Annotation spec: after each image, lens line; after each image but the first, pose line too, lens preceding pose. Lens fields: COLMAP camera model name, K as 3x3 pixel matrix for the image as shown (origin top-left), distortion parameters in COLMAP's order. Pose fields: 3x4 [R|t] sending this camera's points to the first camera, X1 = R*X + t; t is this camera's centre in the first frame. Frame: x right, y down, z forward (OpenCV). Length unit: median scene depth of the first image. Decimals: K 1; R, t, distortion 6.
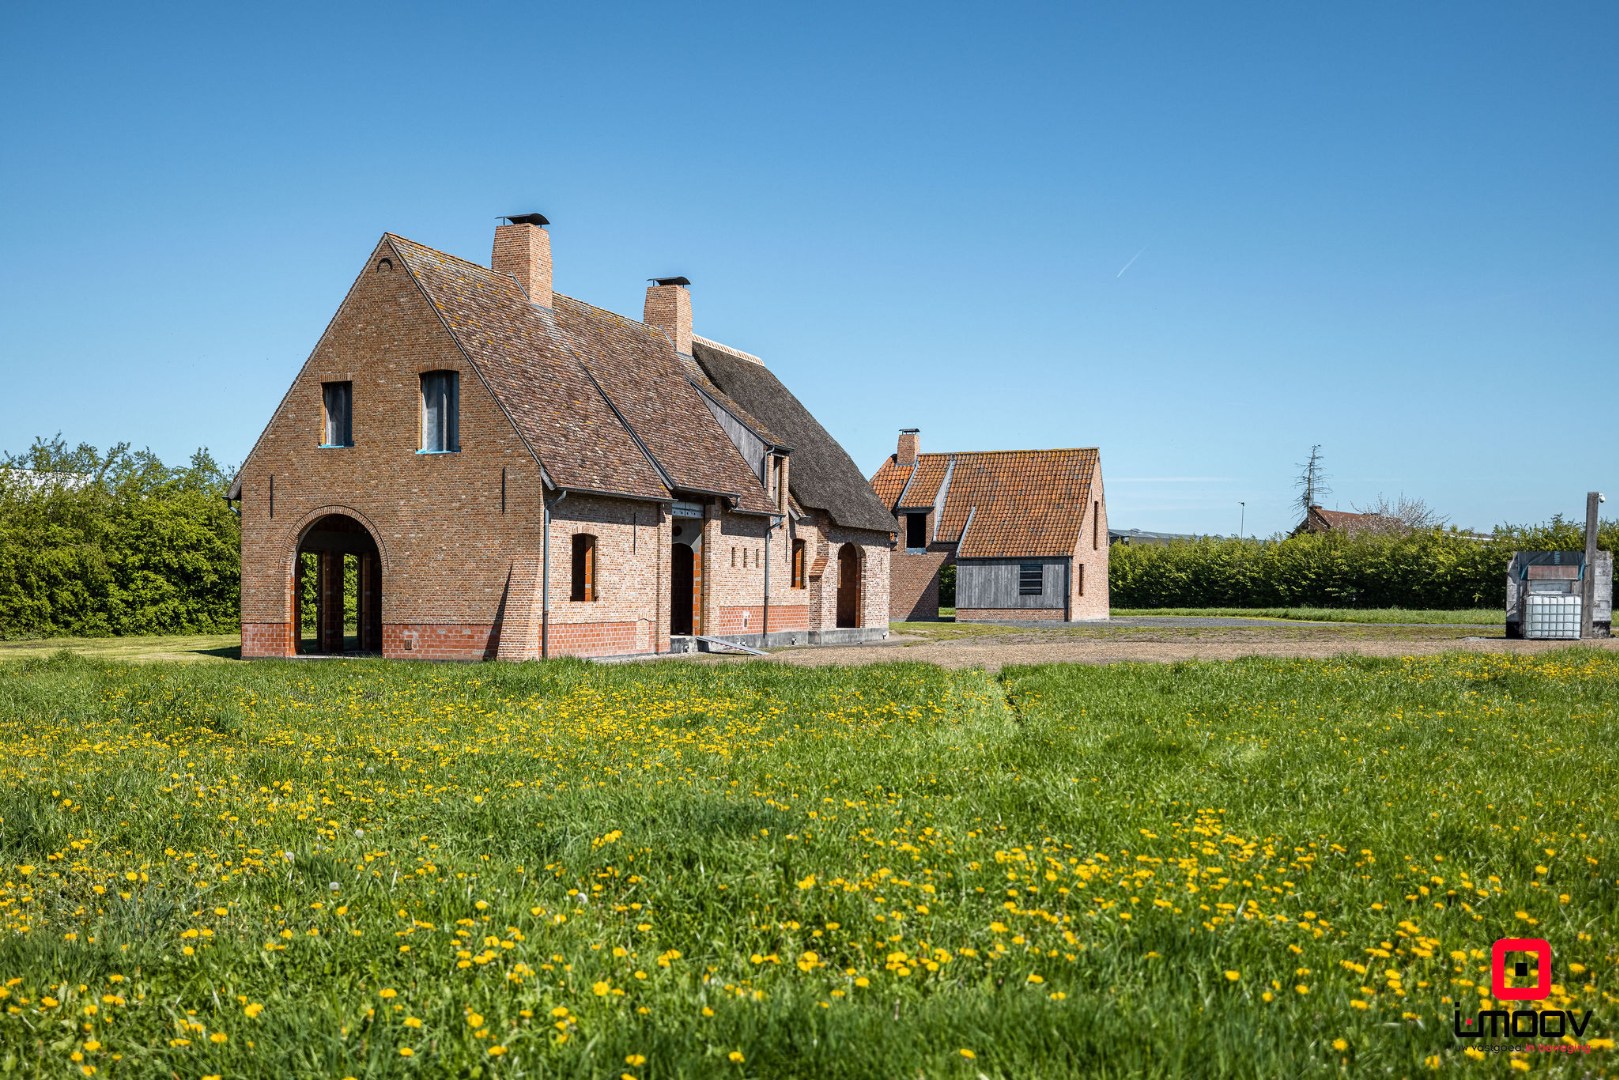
lens RADIAL K [[1575.6, 0, 795.5], [0, 1575.6, 700.0], [0, 0, 1]] dist [0.007633, 0.000000]
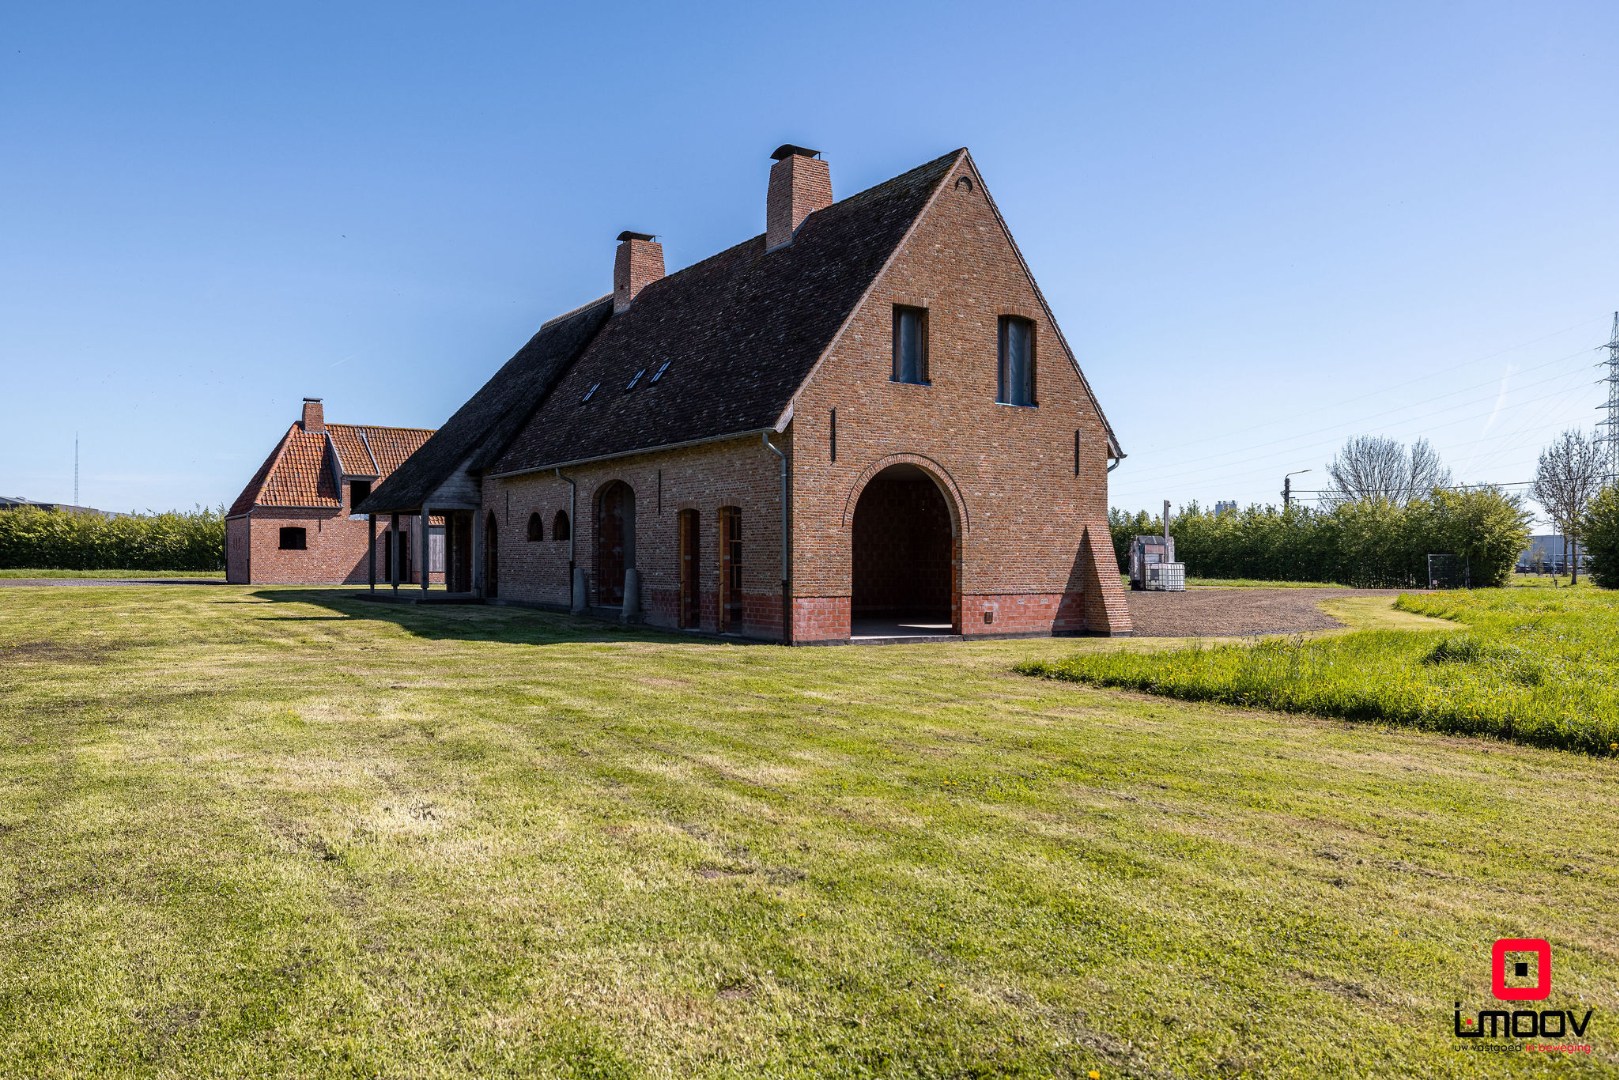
lens RADIAL K [[1188.8, 0, 764.9], [0, 1188.8, 582.6], [0, 0, 1]] dist [0.004471, 0.000437]
pose [[0.593802, -0.011685, 0.804527, -0.705570], [0.049334, 0.998542, -0.021910, -0.038285], [-0.803098, 0.052701, 0.593512, 0.582491]]
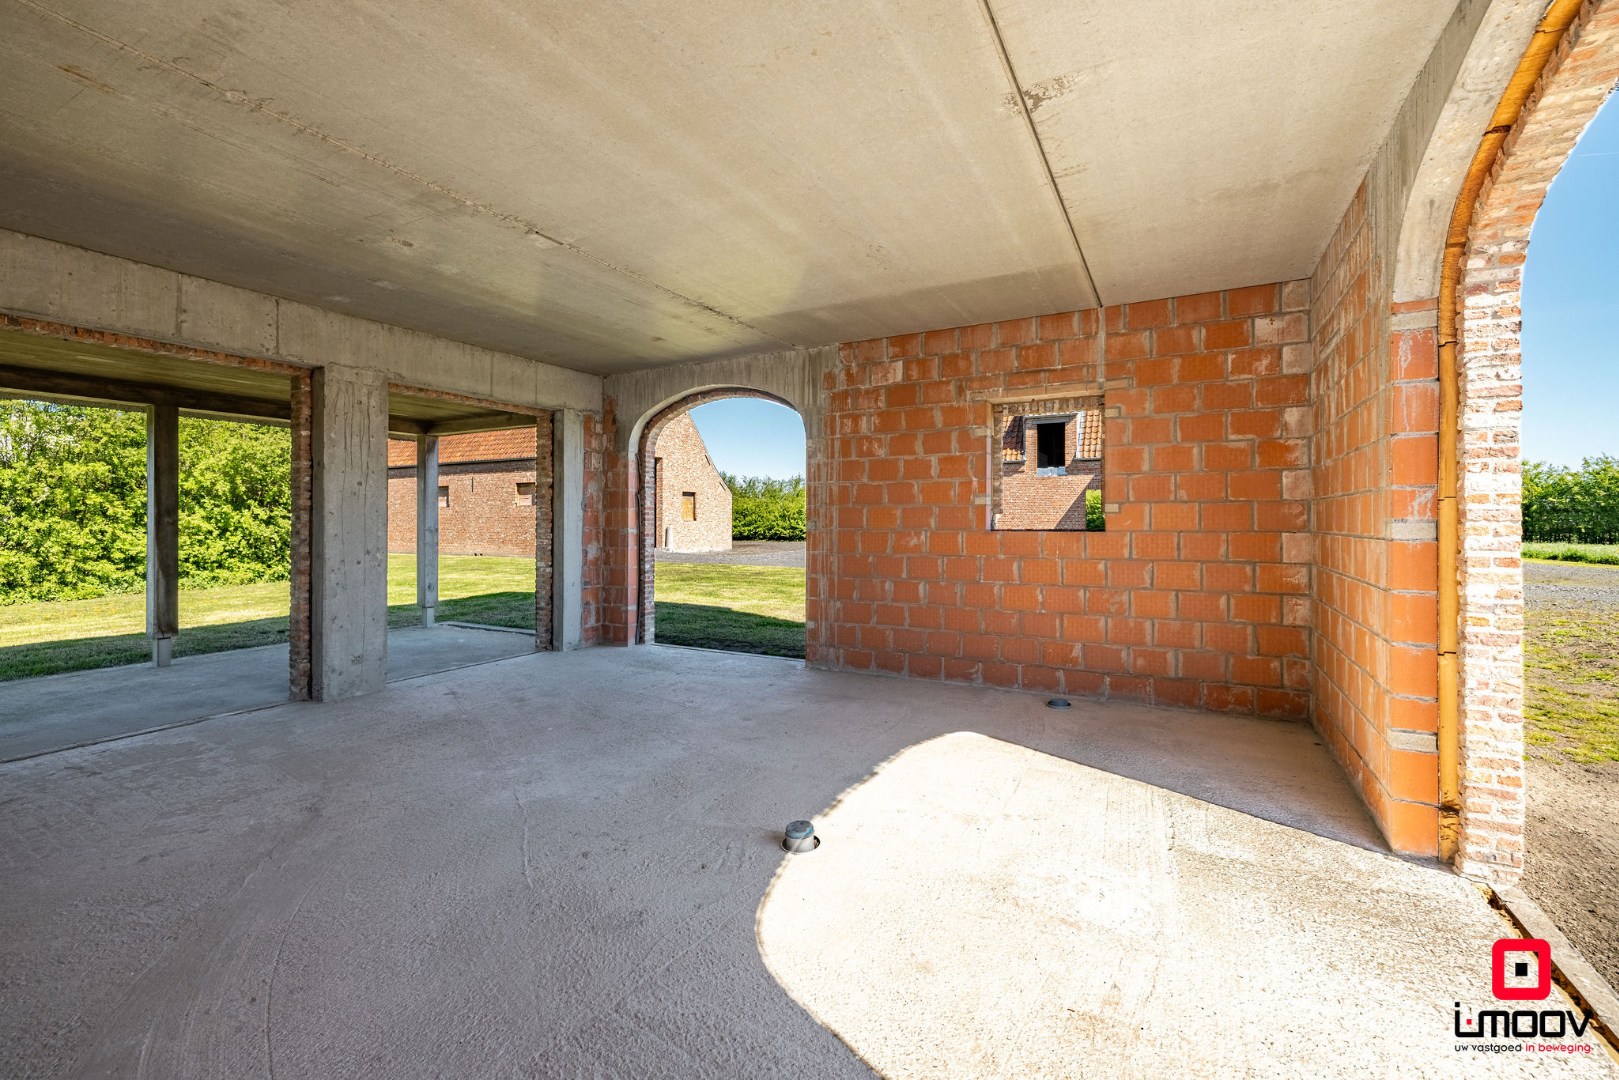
lens RADIAL K [[684.7, 0, 803.8], [0, 684.7, 526.3], [0, 0, 1]] dist [0.000166, 0.000836]
pose [[0.992091, 0.000692, -0.125515, -0.002728], [-0.007955, 0.998321, -0.057374, -0.085875], [0.125265, 0.057919, 0.990431, 1.171799]]
